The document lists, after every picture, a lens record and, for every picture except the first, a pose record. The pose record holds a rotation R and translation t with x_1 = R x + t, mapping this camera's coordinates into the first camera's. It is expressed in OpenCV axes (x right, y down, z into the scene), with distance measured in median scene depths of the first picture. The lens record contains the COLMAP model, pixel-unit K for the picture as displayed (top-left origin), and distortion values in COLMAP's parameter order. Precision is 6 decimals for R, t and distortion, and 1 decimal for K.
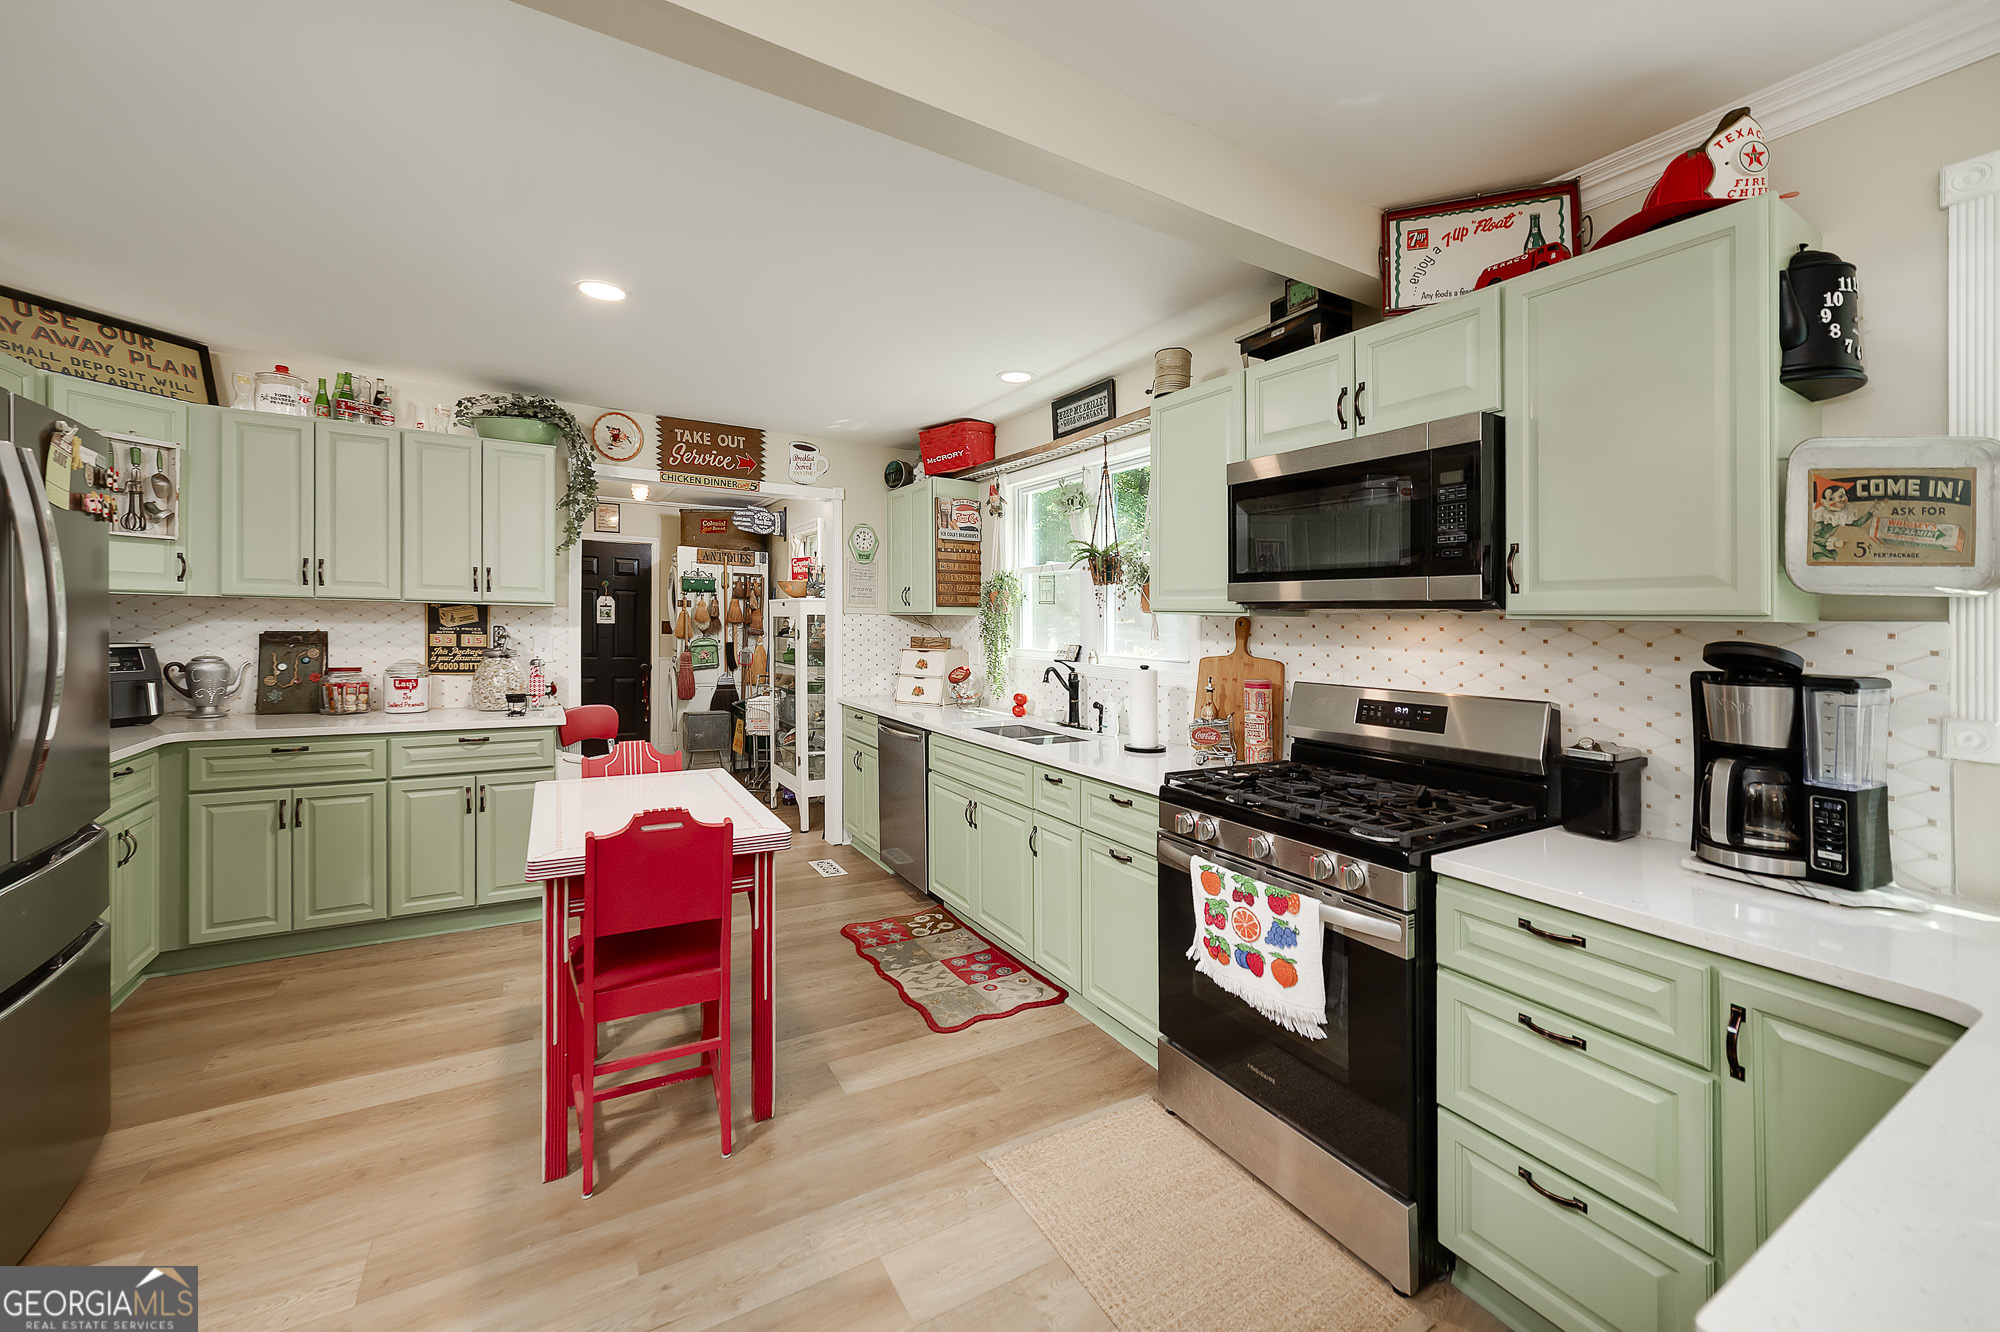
lens RADIAL K [[779.4, 0, 991.1], [0, 779.4, 612.0], [0, 0, 1]] dist [0.000081, 0.000095]
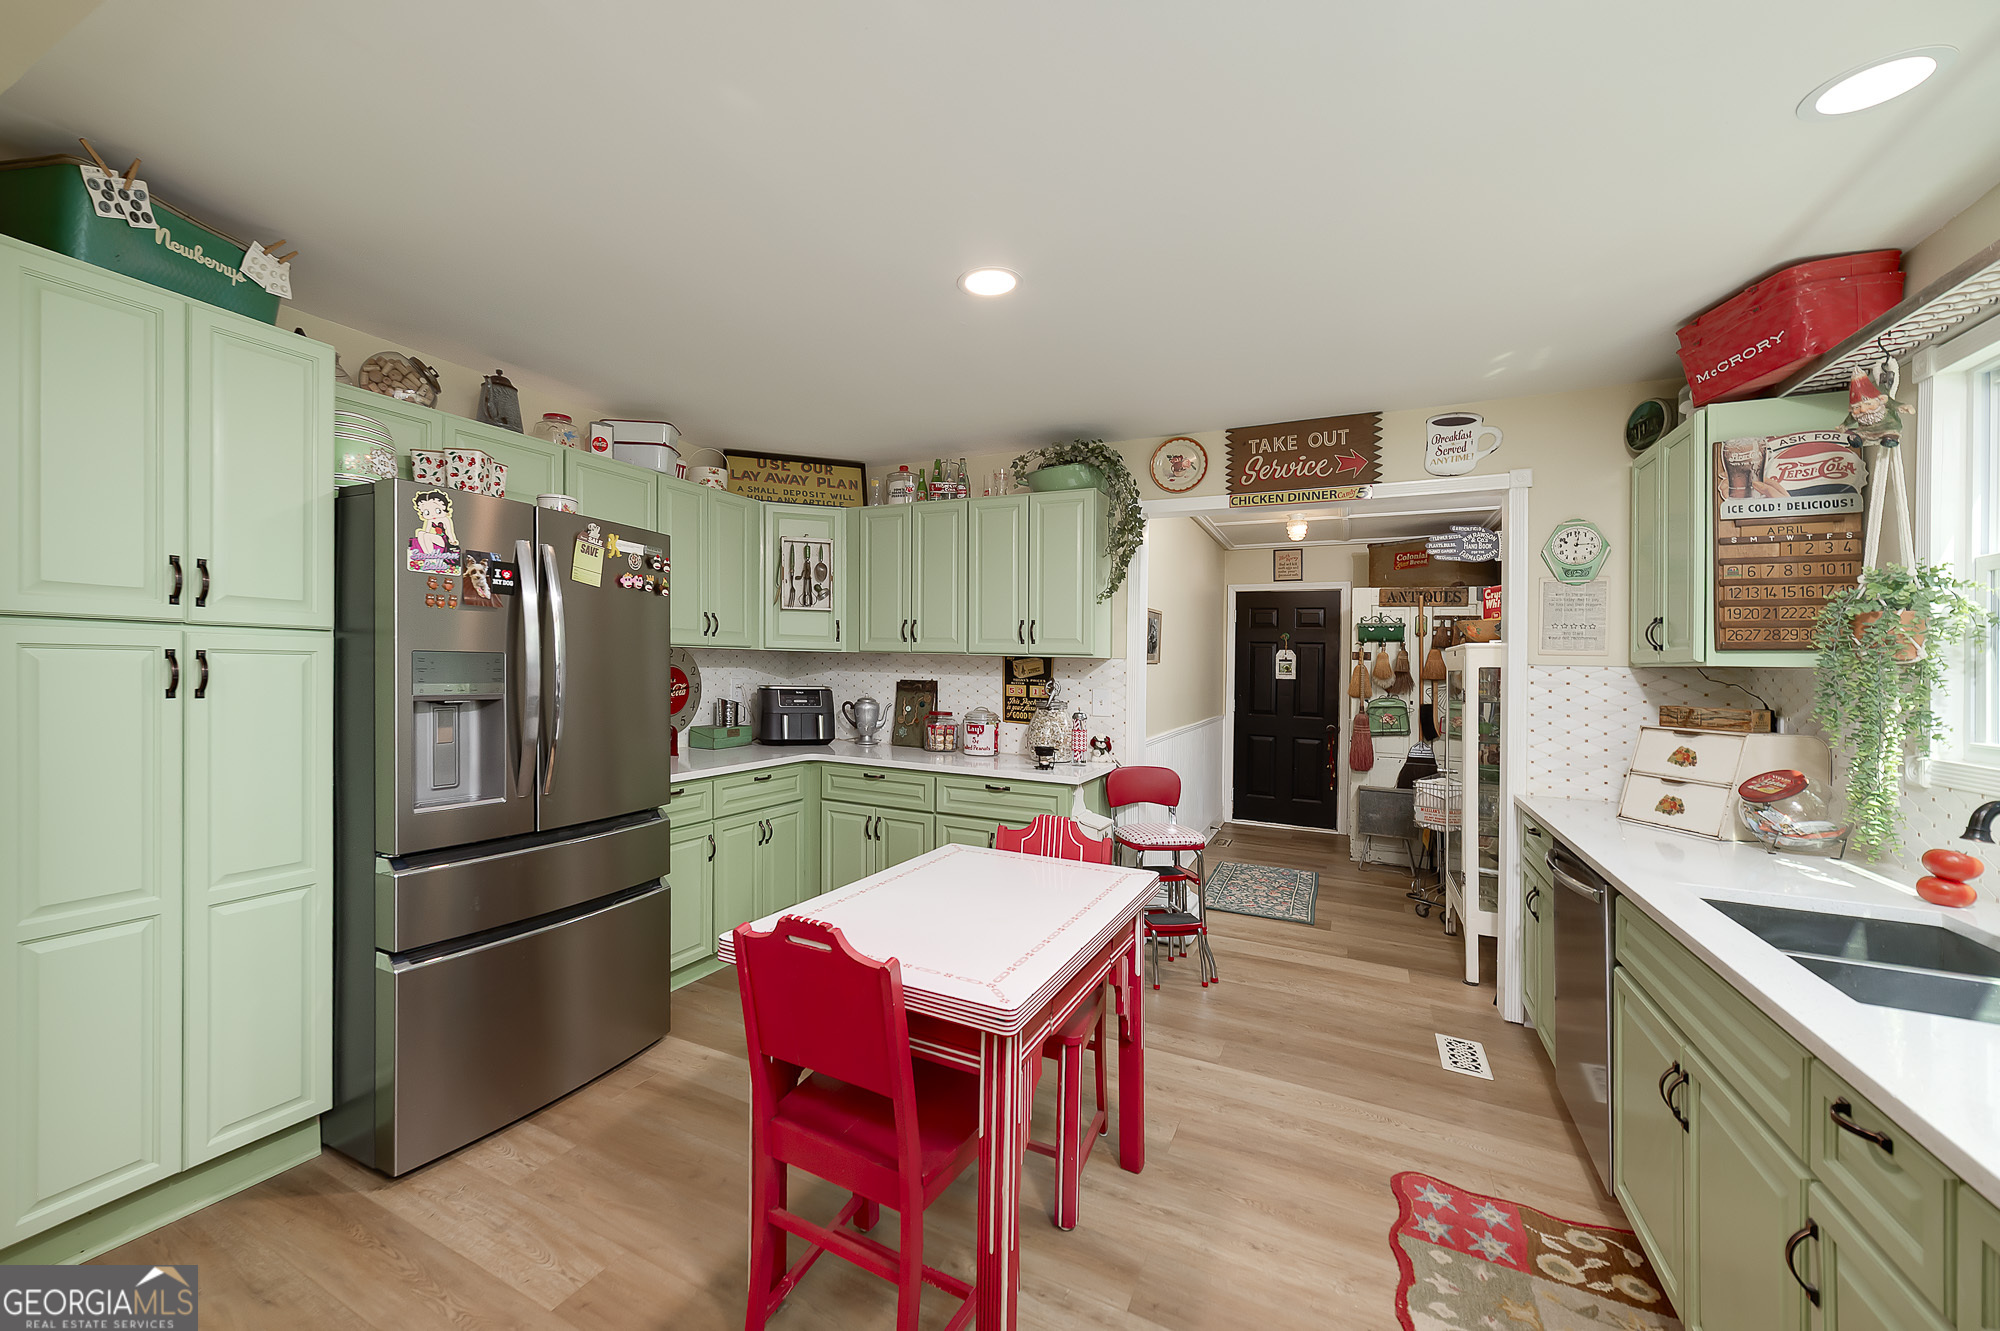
lens RADIAL K [[734.6, 0, 1015.1], [0, 734.6, 677.8], [0, 0, 1]] dist [0.000510, 0.004905]
pose [[0.513707, 0.007143, -0.857936, 0.149112], [0.000477, 0.999963, 0.008611, 0.008938], [0.857966, -0.004832, 0.513684, 0.440505]]
